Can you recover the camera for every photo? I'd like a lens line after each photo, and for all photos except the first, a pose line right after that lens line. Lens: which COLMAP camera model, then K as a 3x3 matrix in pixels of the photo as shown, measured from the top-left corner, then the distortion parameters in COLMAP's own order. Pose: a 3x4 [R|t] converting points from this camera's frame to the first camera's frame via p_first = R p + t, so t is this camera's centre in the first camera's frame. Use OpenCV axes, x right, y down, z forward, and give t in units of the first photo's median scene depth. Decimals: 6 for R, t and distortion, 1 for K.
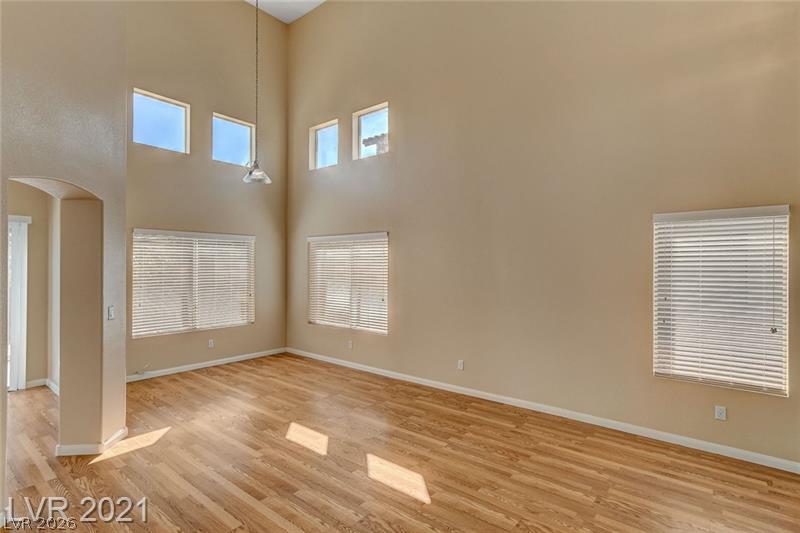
lens RADIAL K [[381.0, 0, 405.5], [0, 381.0, 266.9], [0, 0, 1]] dist [0.002271, 0.002178]
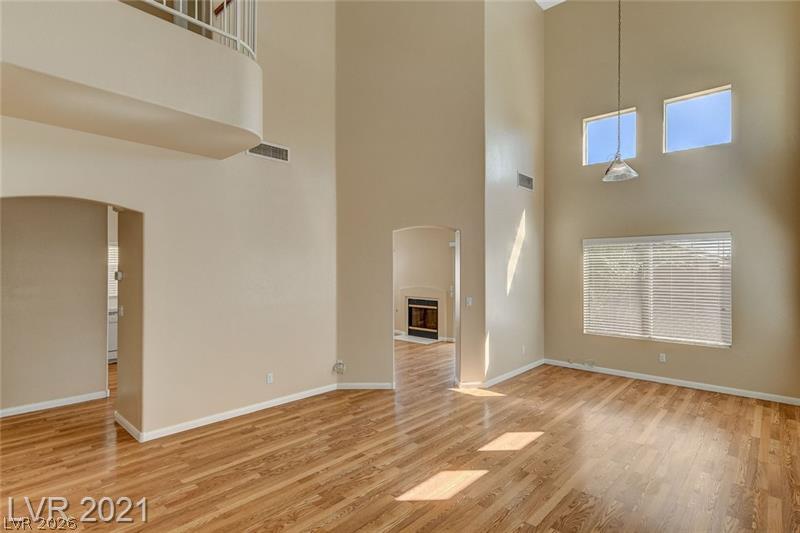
lens RADIAL K [[422.8, 0, 421.9], [0, 422.8, 263.2], [0, 0, 1]] dist [0.013190, 0.003183]
pose [[-0.029592, -0.022163, -0.999316, 0.608339], [-0.004327, 0.999748, -0.022044, 0.003795], [0.999553, 0.003672, -0.029680, 0.550967]]
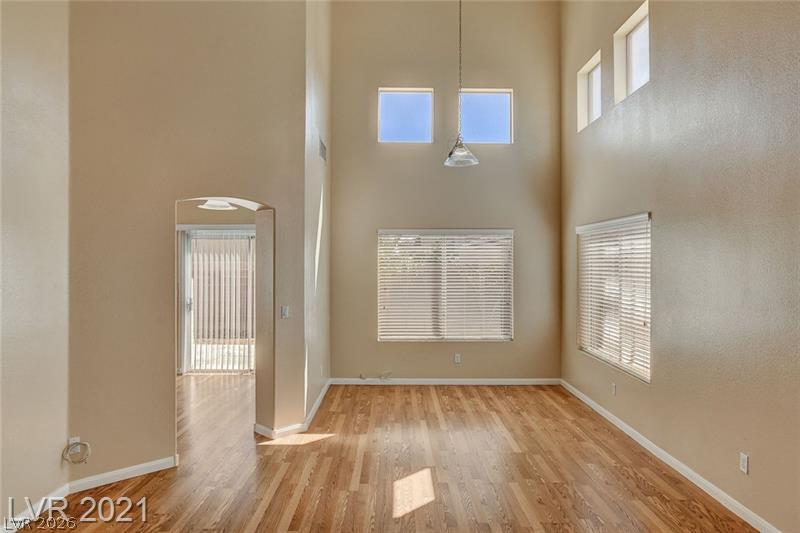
lens RADIAL K [[505.8, 0, 418.4], [0, 505.8, 268.0], [0, 0, 1]] dist [-0.005389, -0.008819]
pose [[0.650222, -0.003229, -0.759738, 0.354624], [0.001321, 0.999994, -0.003120, 0.001401], [0.759743, 0.001025, 0.650222, 0.231001]]
